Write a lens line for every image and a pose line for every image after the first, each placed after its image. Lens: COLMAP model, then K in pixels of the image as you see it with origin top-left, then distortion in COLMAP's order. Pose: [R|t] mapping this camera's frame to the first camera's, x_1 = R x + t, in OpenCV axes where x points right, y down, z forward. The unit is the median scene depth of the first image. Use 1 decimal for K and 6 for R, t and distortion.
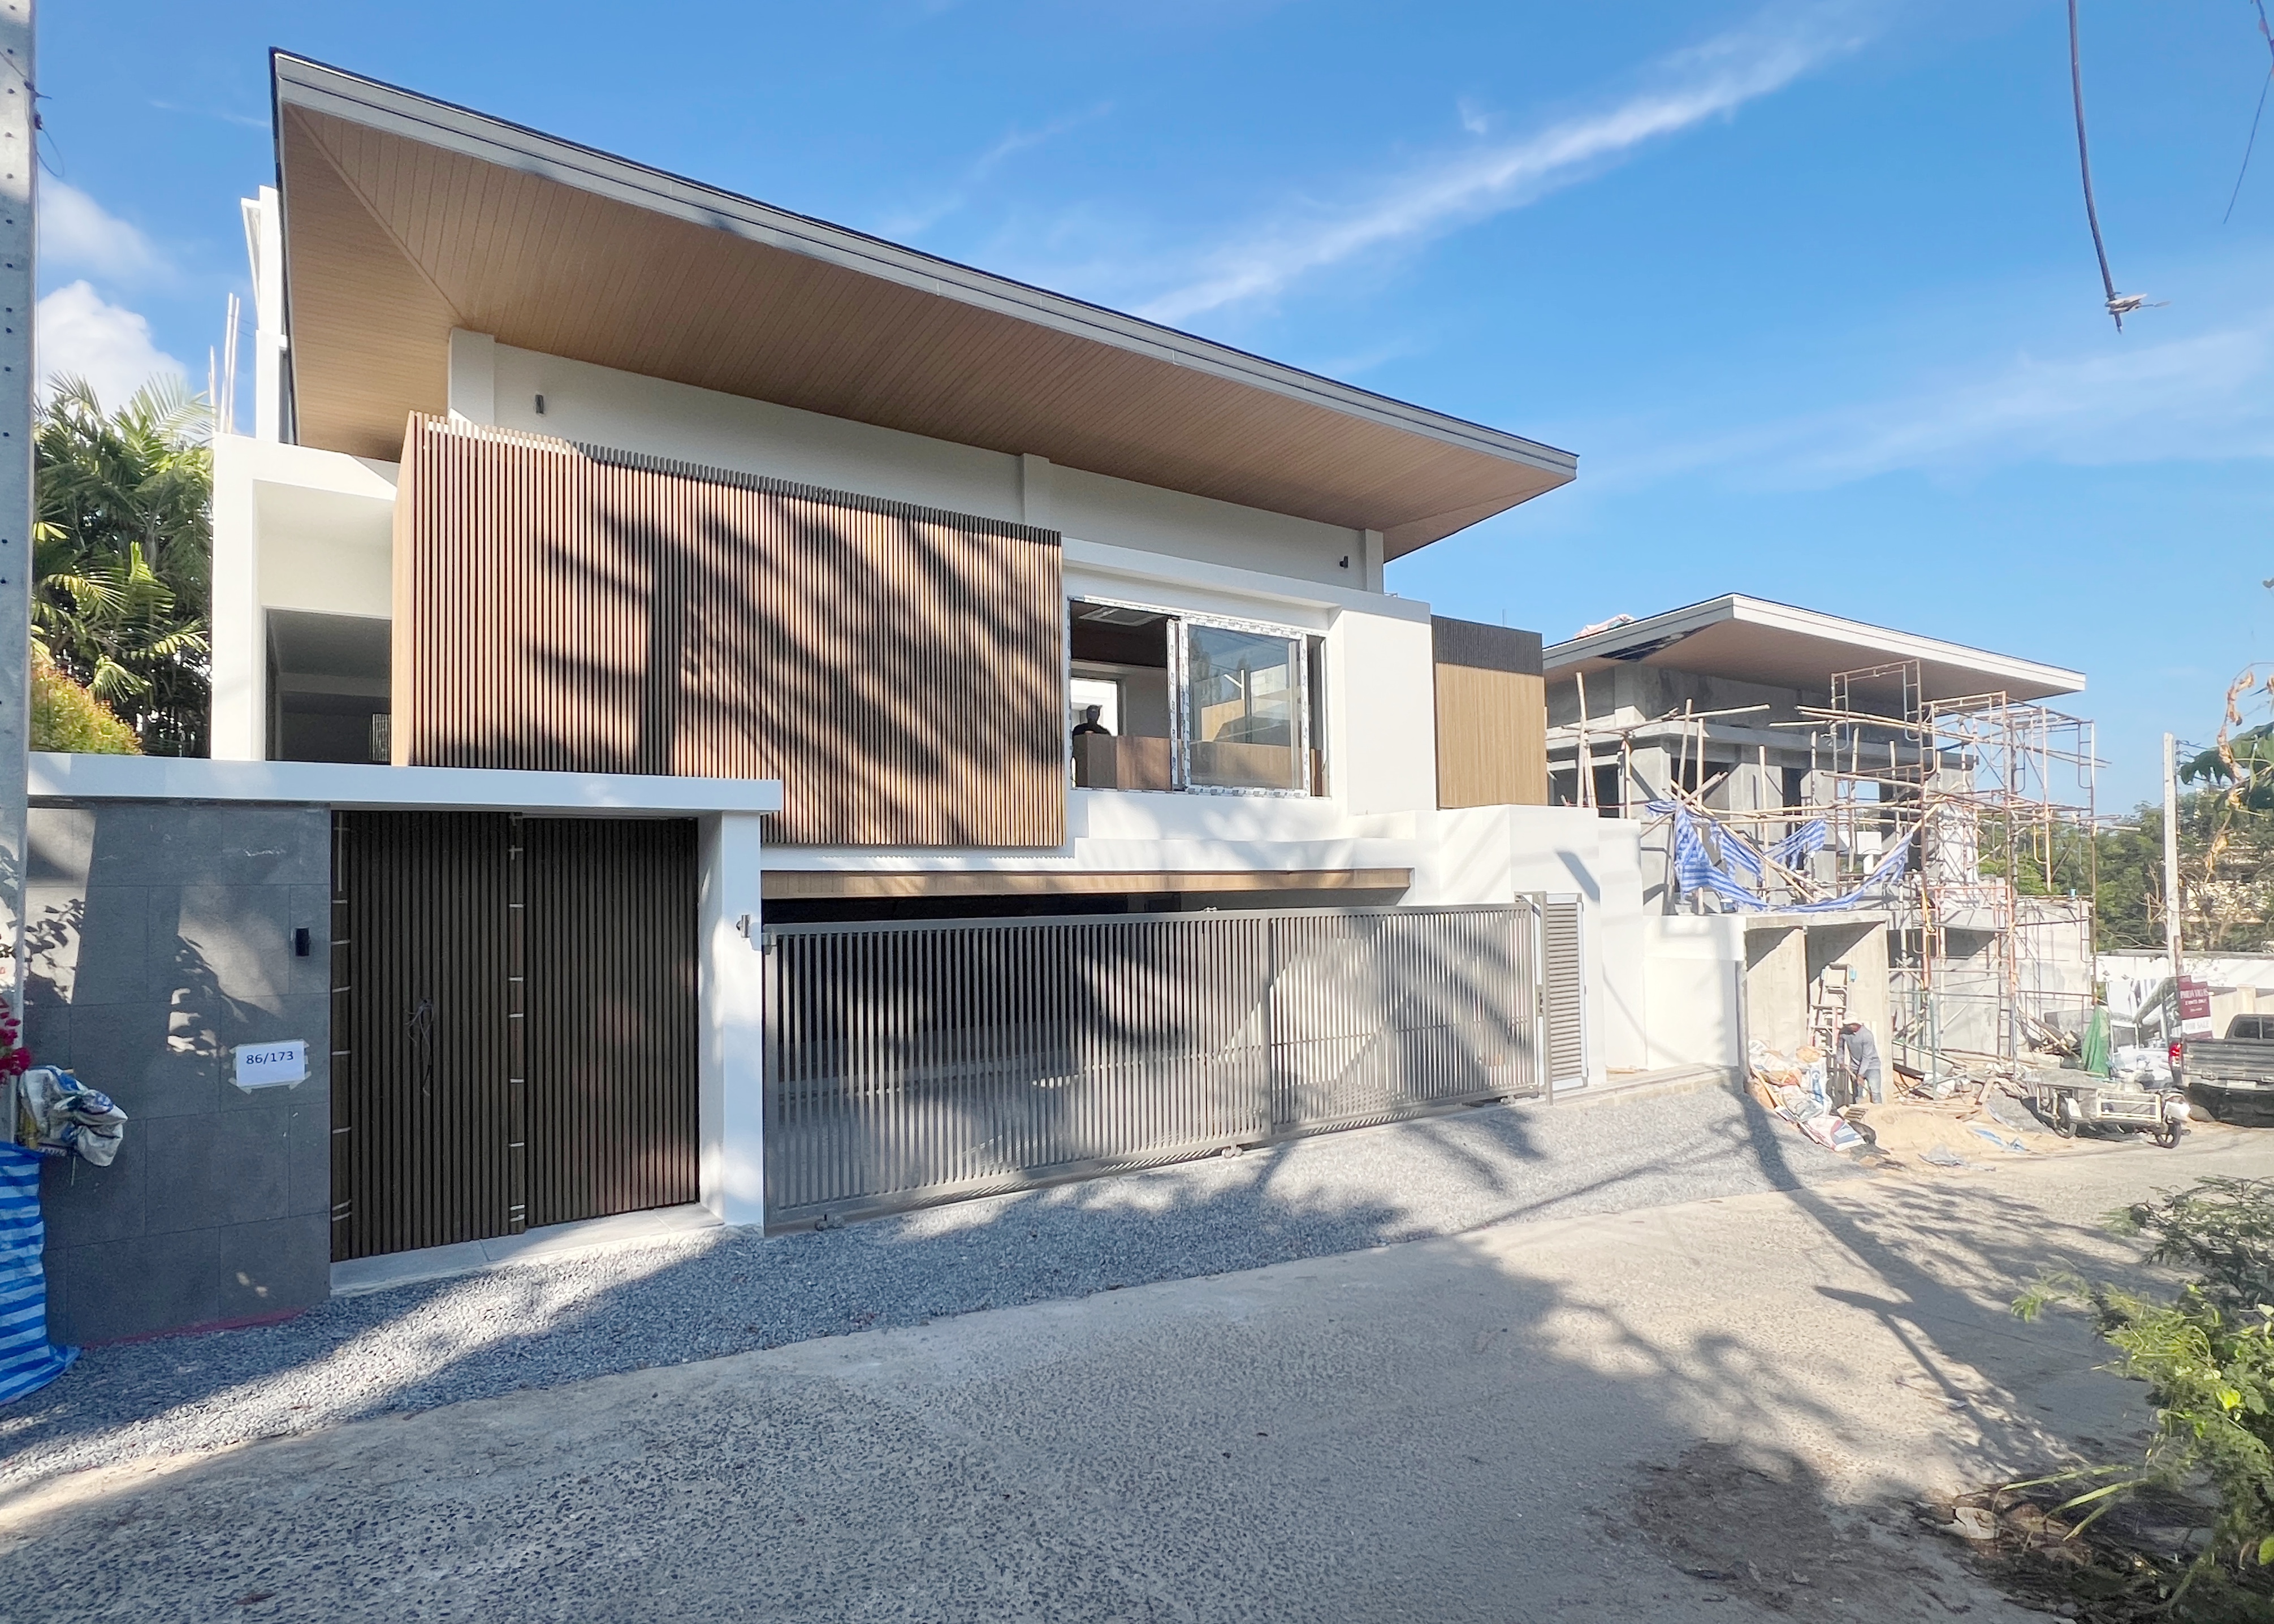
lens RADIAL K [[1190.3, 0, 1138.7], [0, 1190.3, 846.8], [0, 0, 1]] dist [-0.008228, -0.001330]
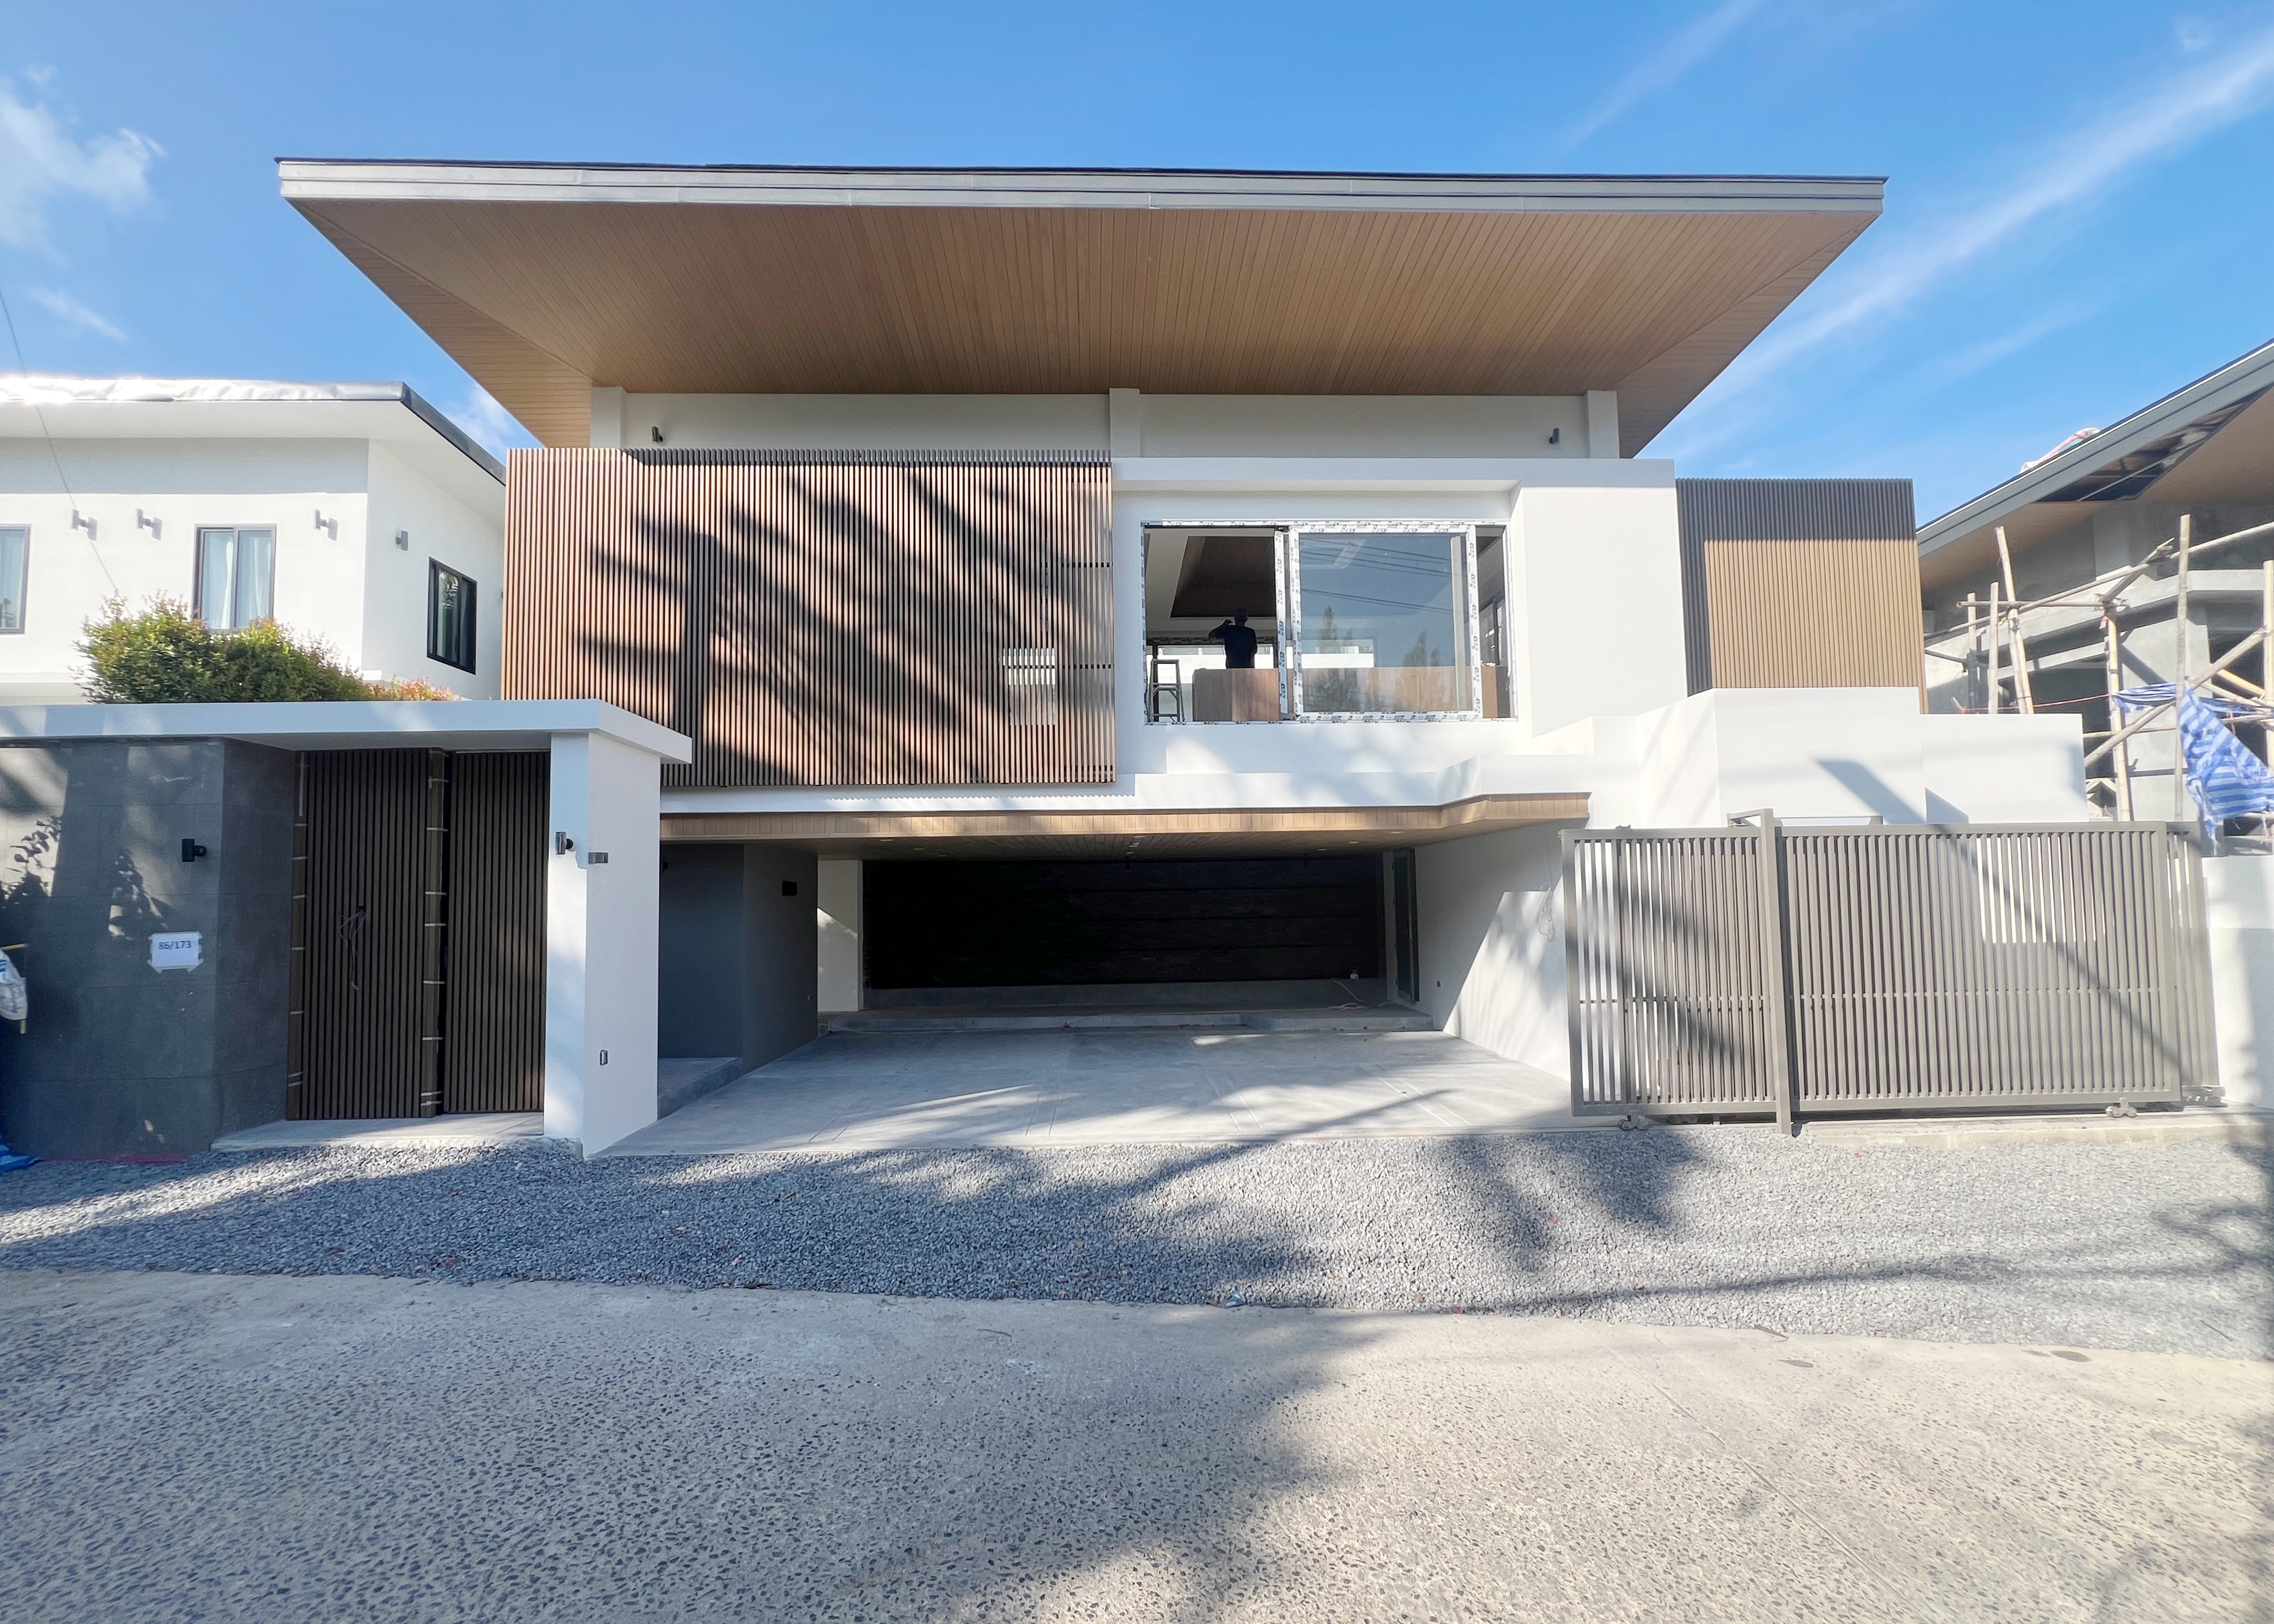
lens RADIAL K [[873.8, 0, 1297.3], [0, 873.8, 867.2], [0, 0, 1]] dist [-0.017121, 0.008015]
pose [[0.843809, -0.025852, -0.536020, 0.505858], [0.020269, 0.999662, -0.016306, 0.094503], [0.536260, 0.002895, 0.844048, 0.602046]]
